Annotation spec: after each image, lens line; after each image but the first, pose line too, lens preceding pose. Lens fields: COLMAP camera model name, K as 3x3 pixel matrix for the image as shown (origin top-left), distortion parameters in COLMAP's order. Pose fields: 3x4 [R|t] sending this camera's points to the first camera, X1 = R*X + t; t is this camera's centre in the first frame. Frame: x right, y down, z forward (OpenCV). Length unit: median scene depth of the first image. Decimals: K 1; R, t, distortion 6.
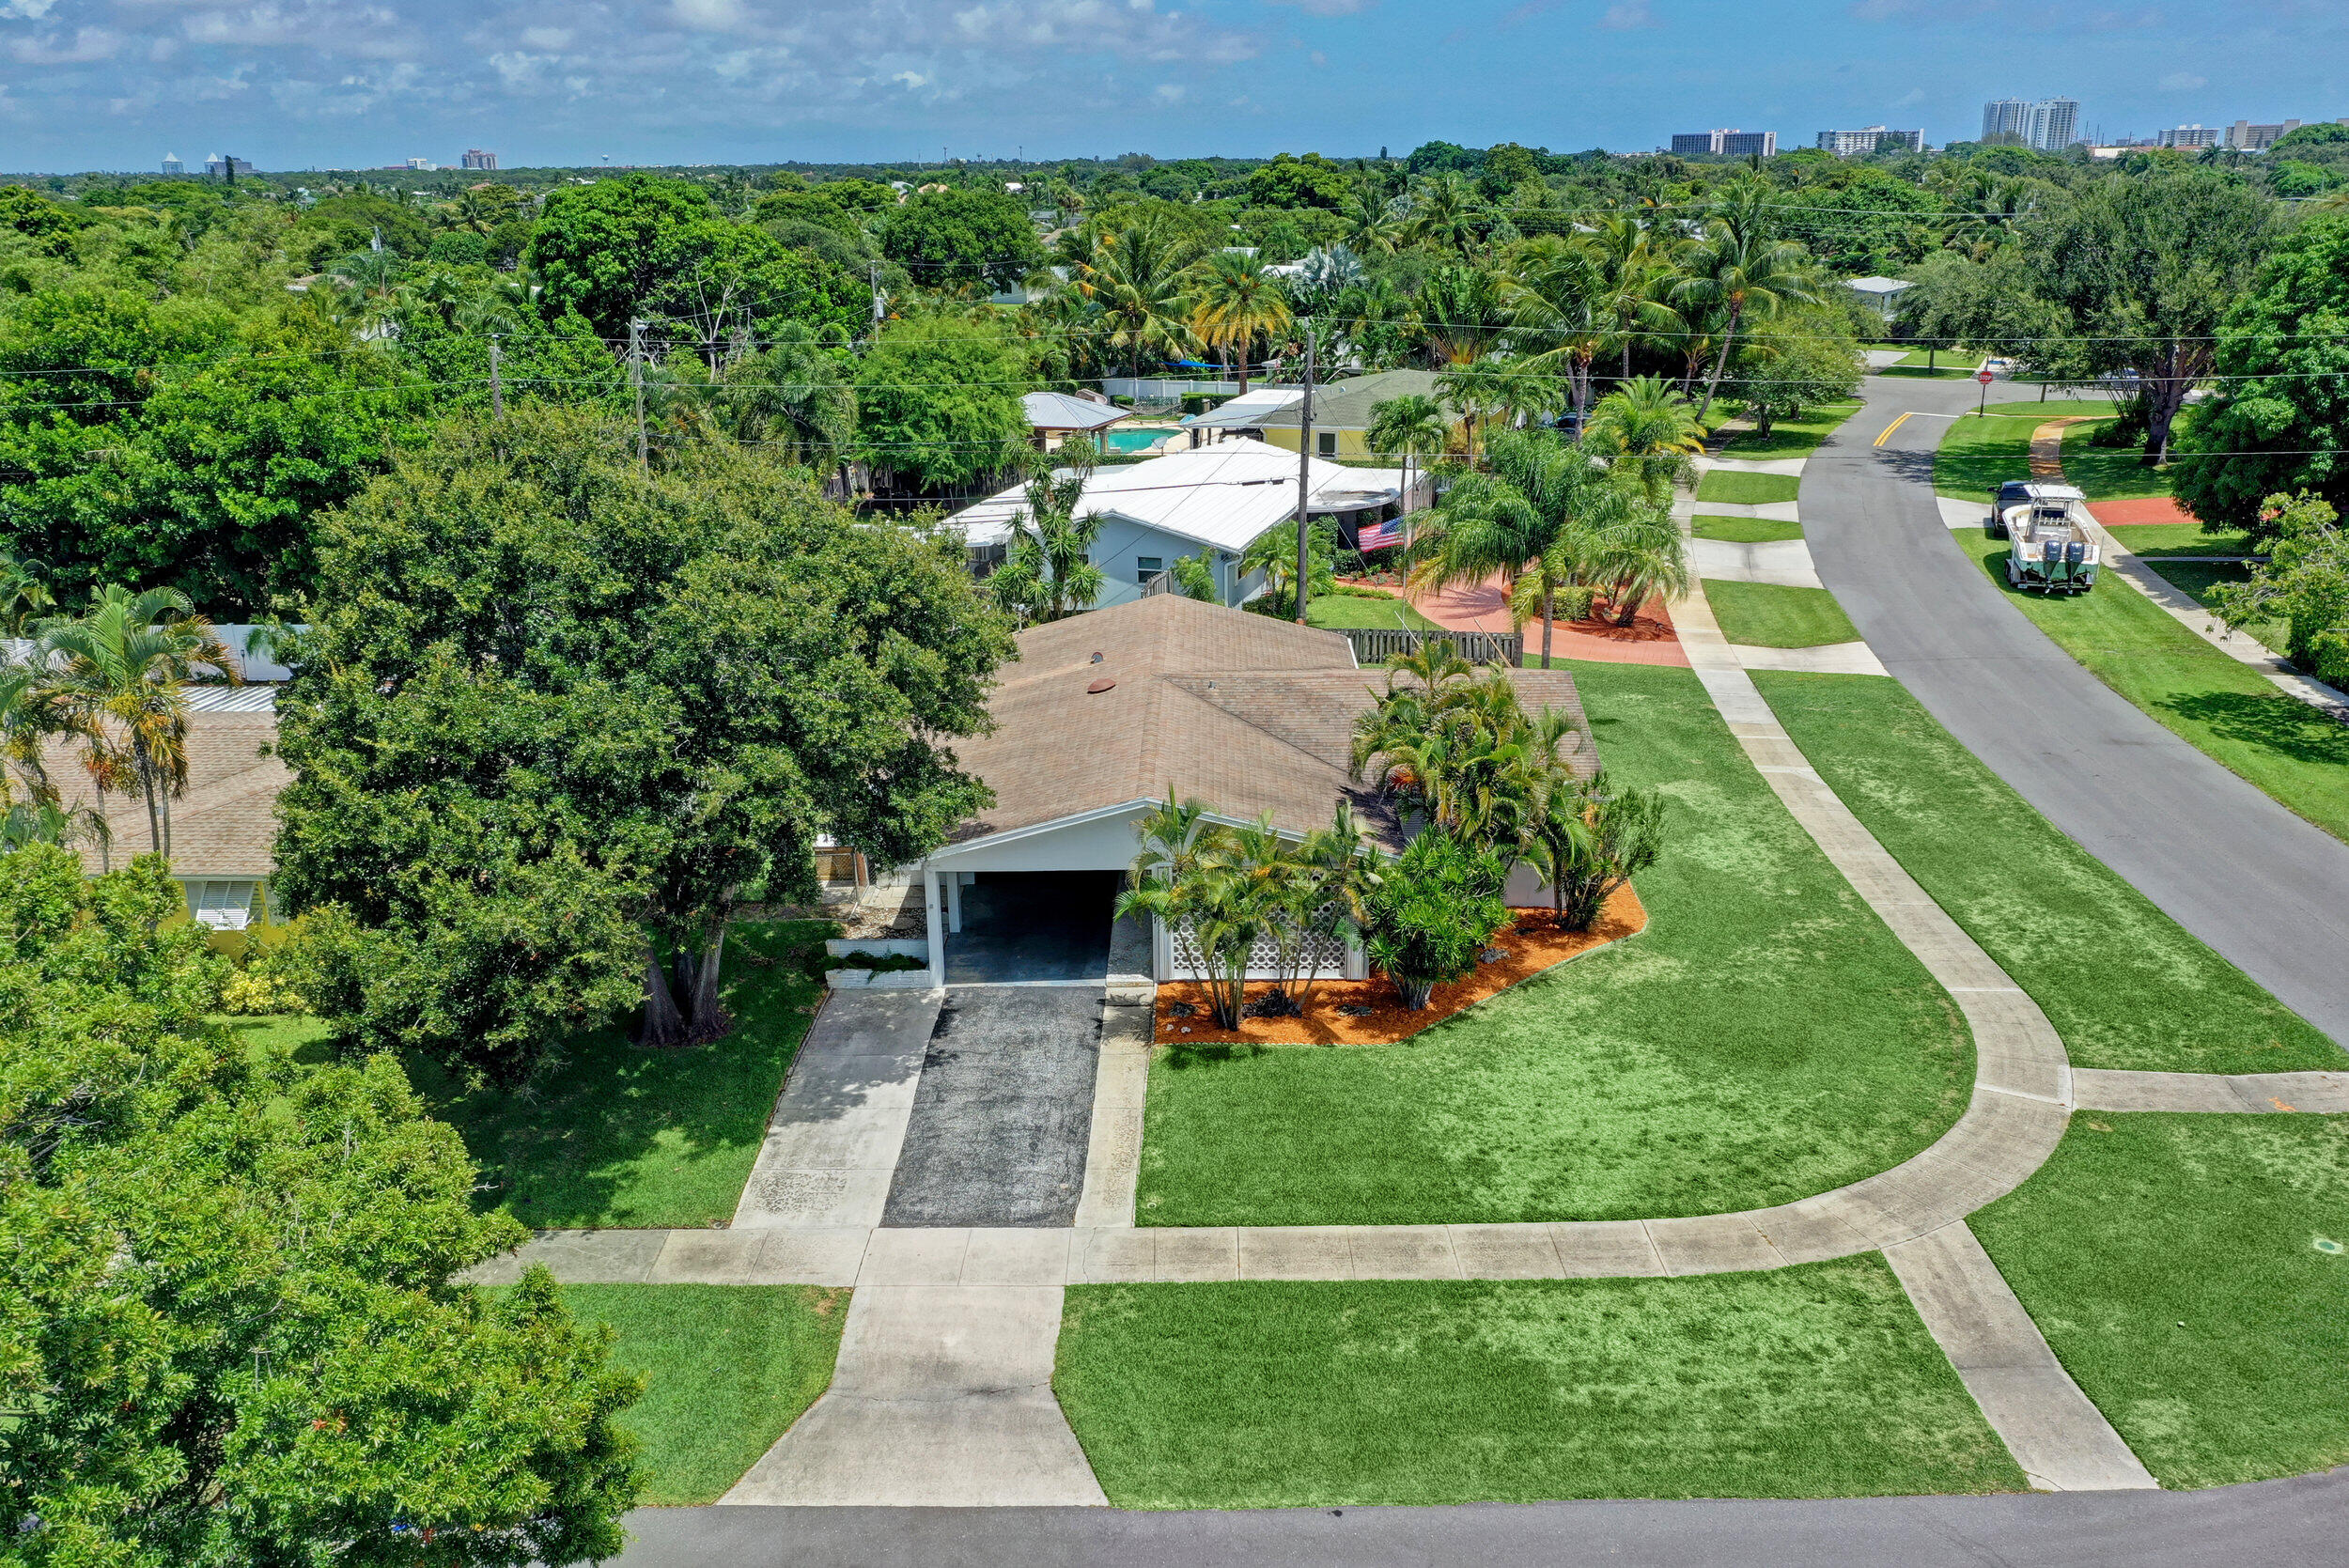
lens RADIAL K [[1861.5, 0, 1172.2], [0, 1861.5, 780.5], [0, 0, 1]] dist [-0.004845, 0.002301]
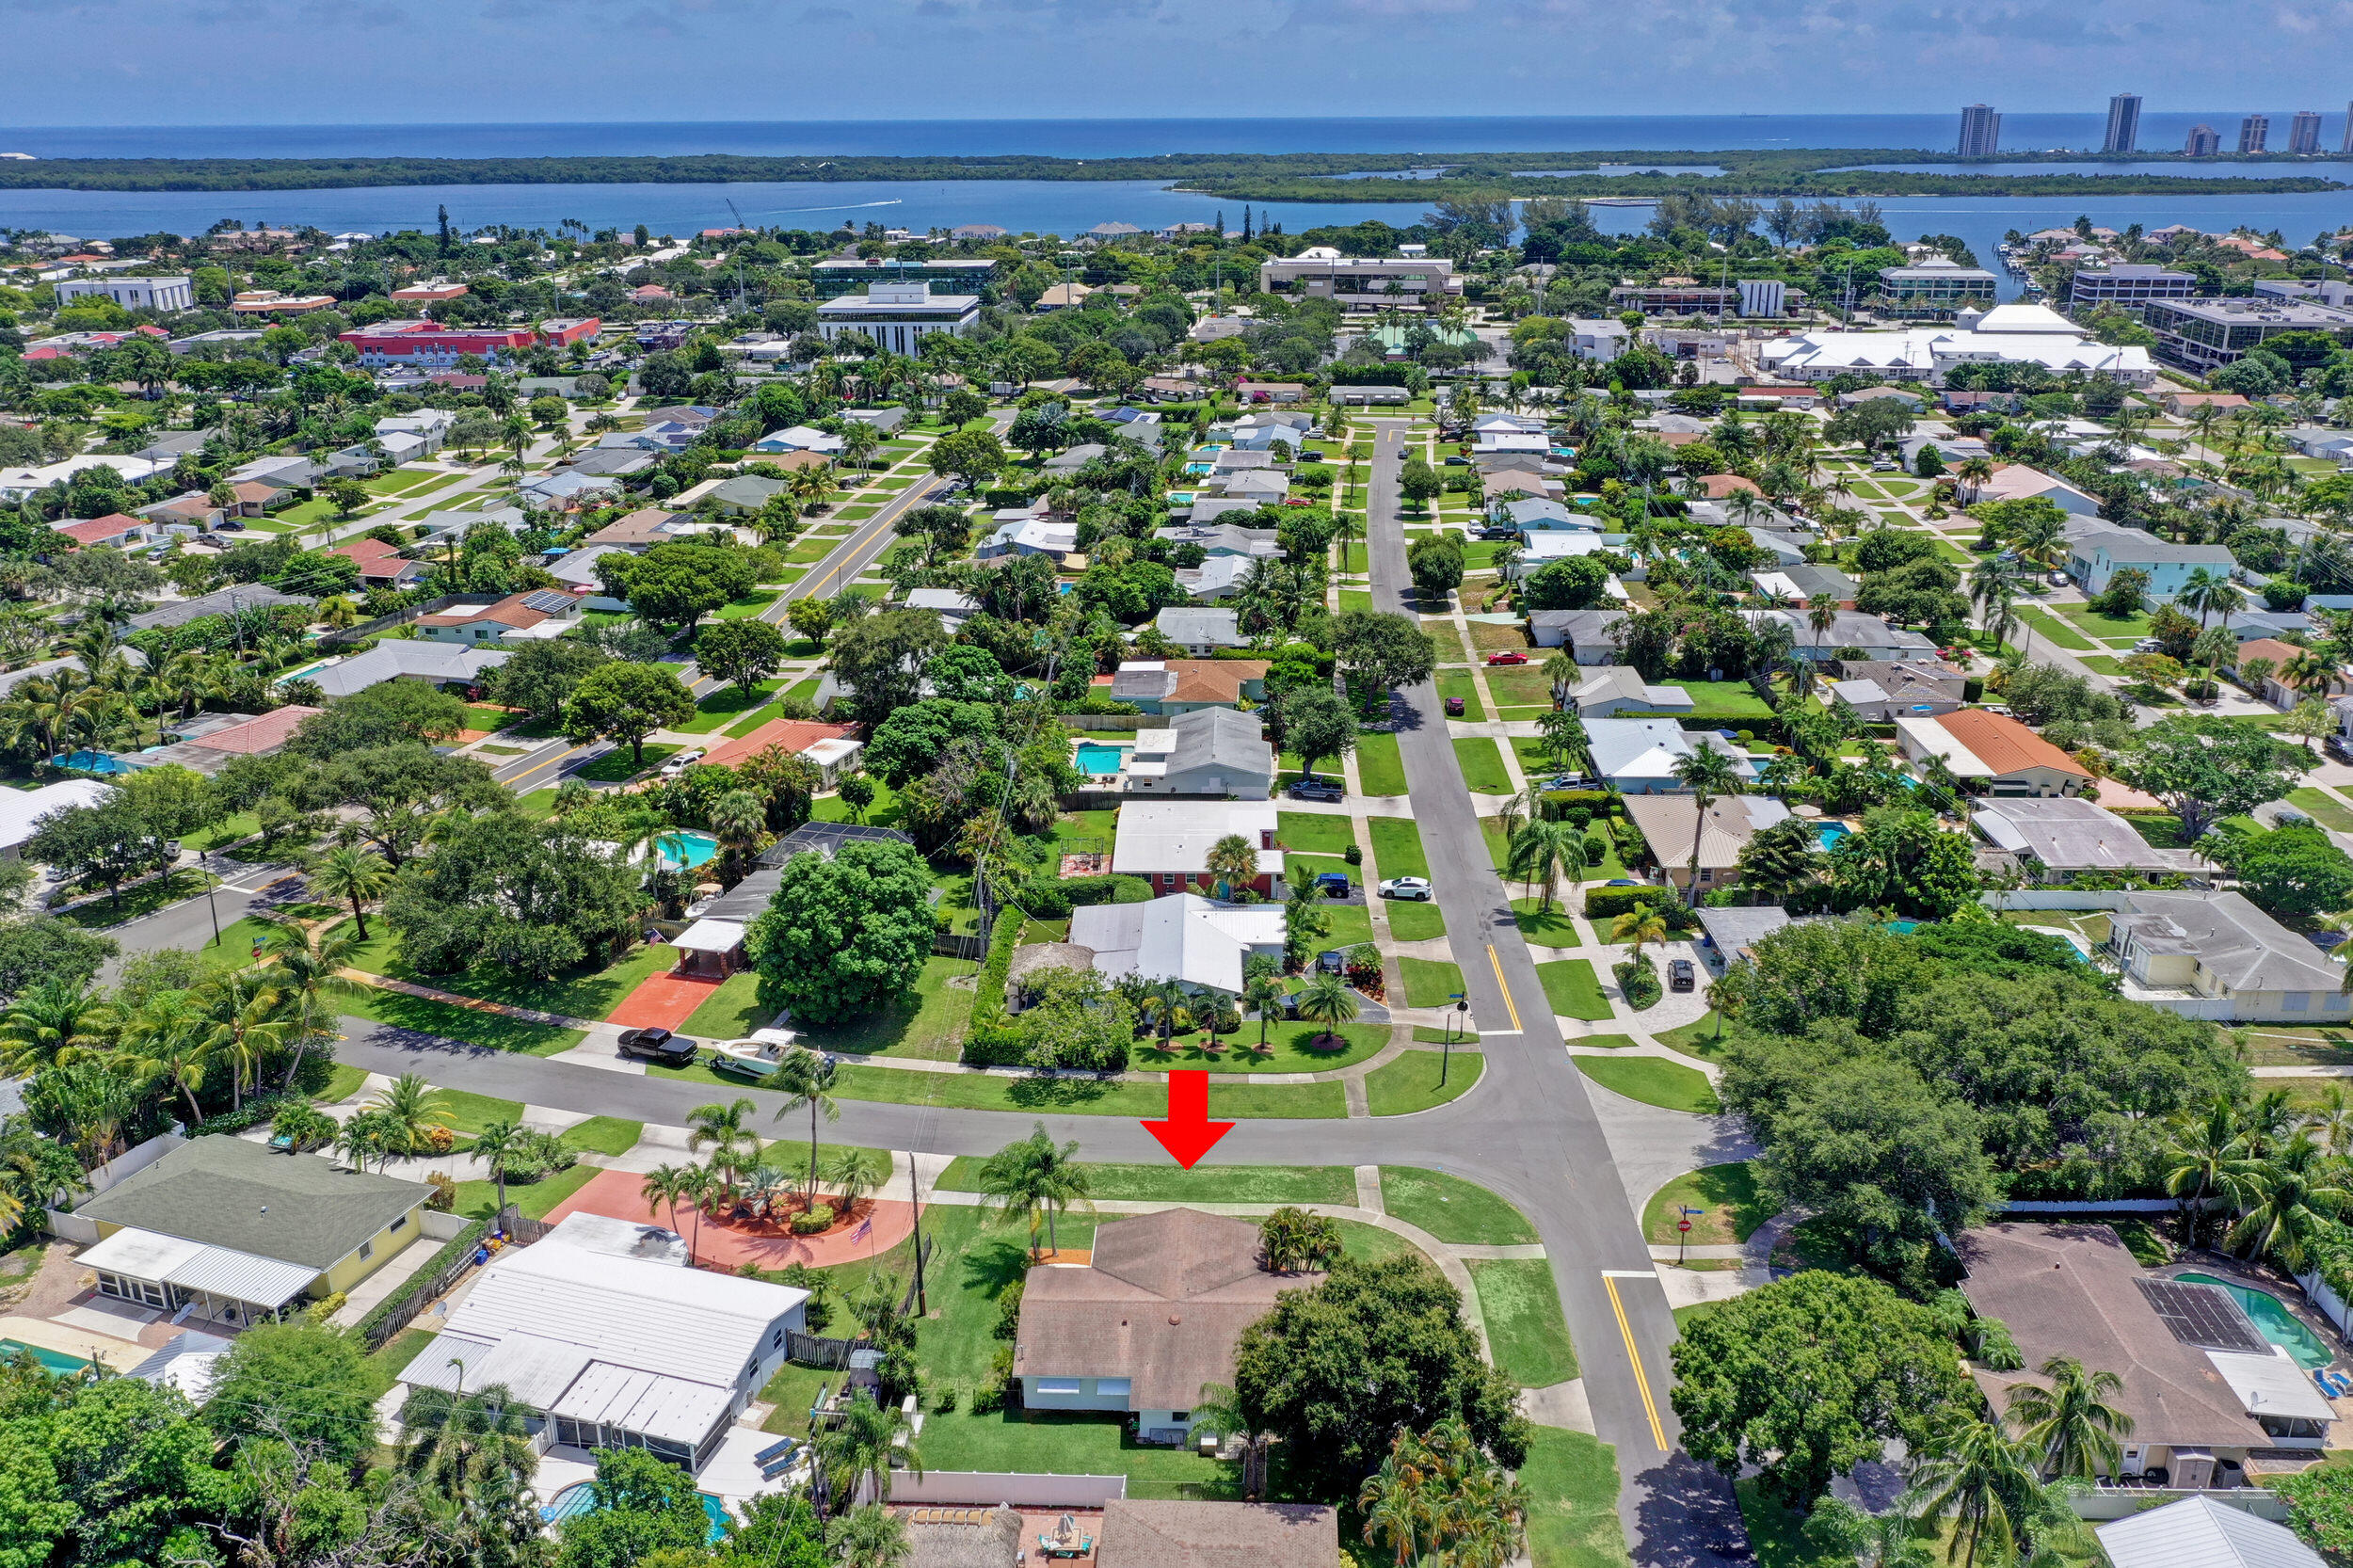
lens RADIAL K [[1898.0, 0, 1176.5], [0, 1898.0, 784.0], [0, 0, 1]] dist [-0.004128, 0.004005]
pose [[0.013008, -0.319705, 0.947428, -3.065605], [0.323675, 0.897839, 0.298528, -2.012035], [-0.946079, 0.302776, 0.115159, 0.763117]]
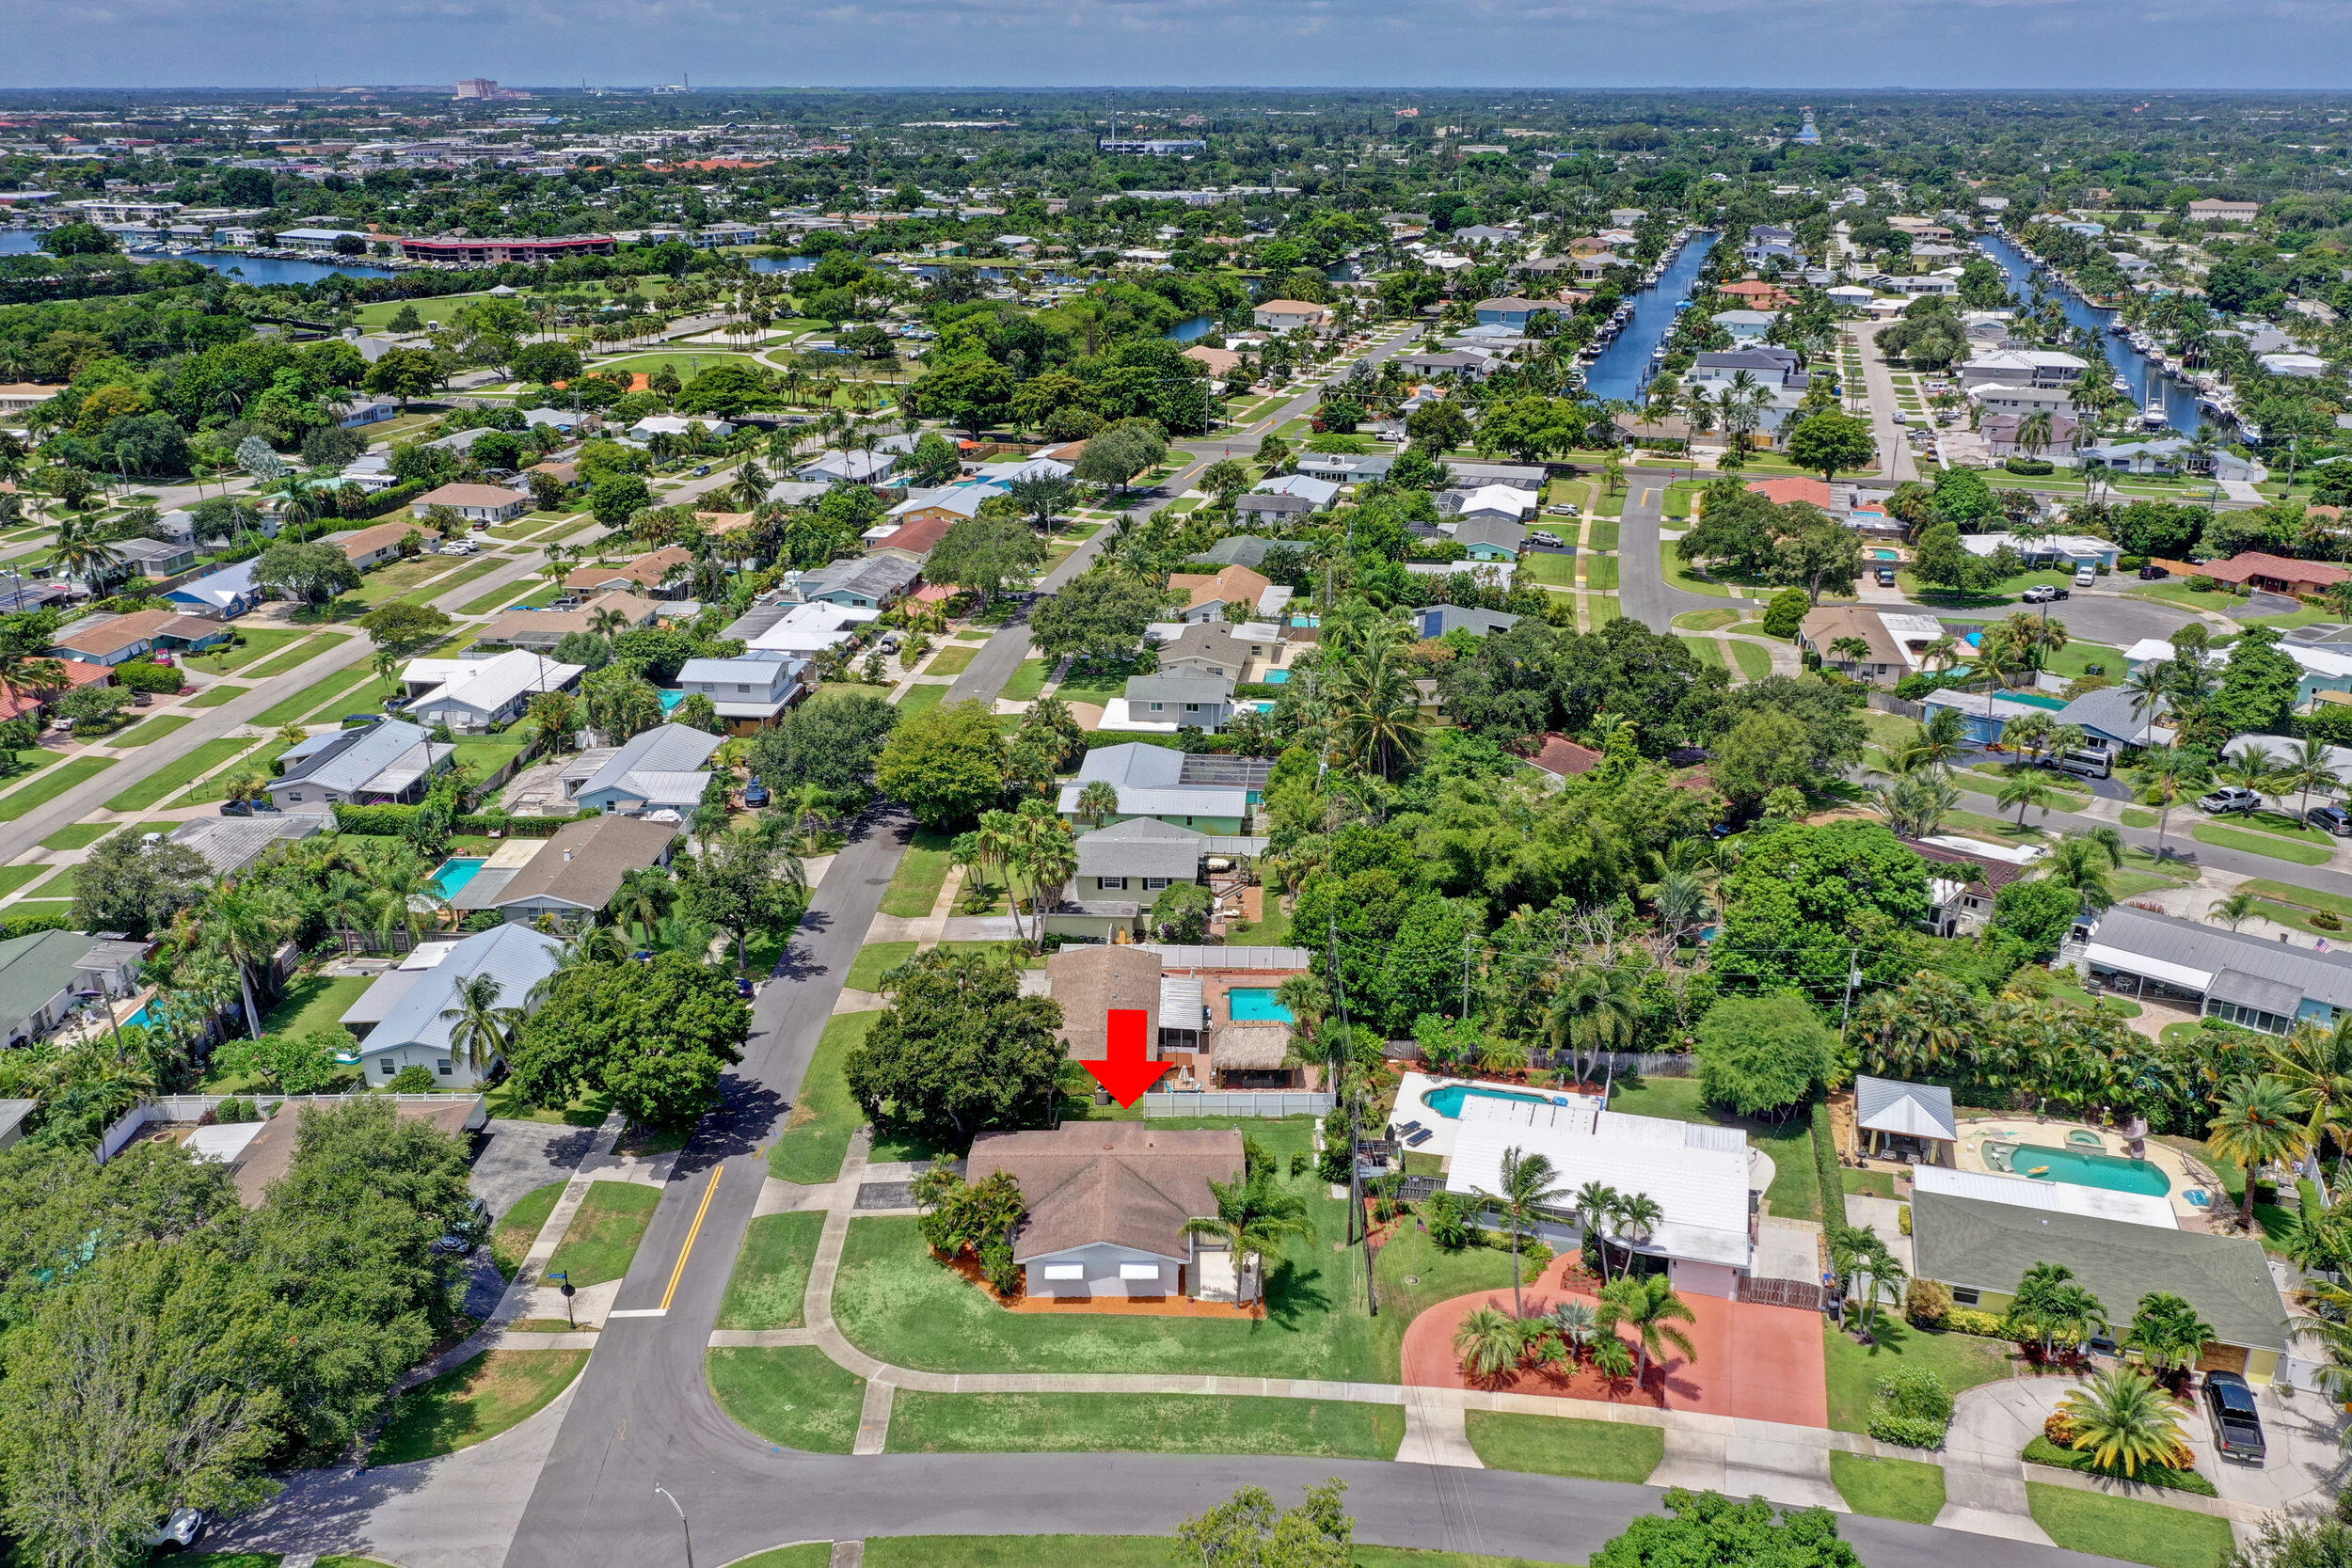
lens RADIAL K [[1897.0, 0, 1176.0], [0, 1897.0, 784.0], [0, 0, 1]] dist [-0.004128, 0.004005]
pose [[0.025642, 0.361316, -0.932091, 3.447461], [-0.318651, 0.886715, 0.334961, -2.167796], [0.947525, 0.288422, 0.137871, 0.825716]]
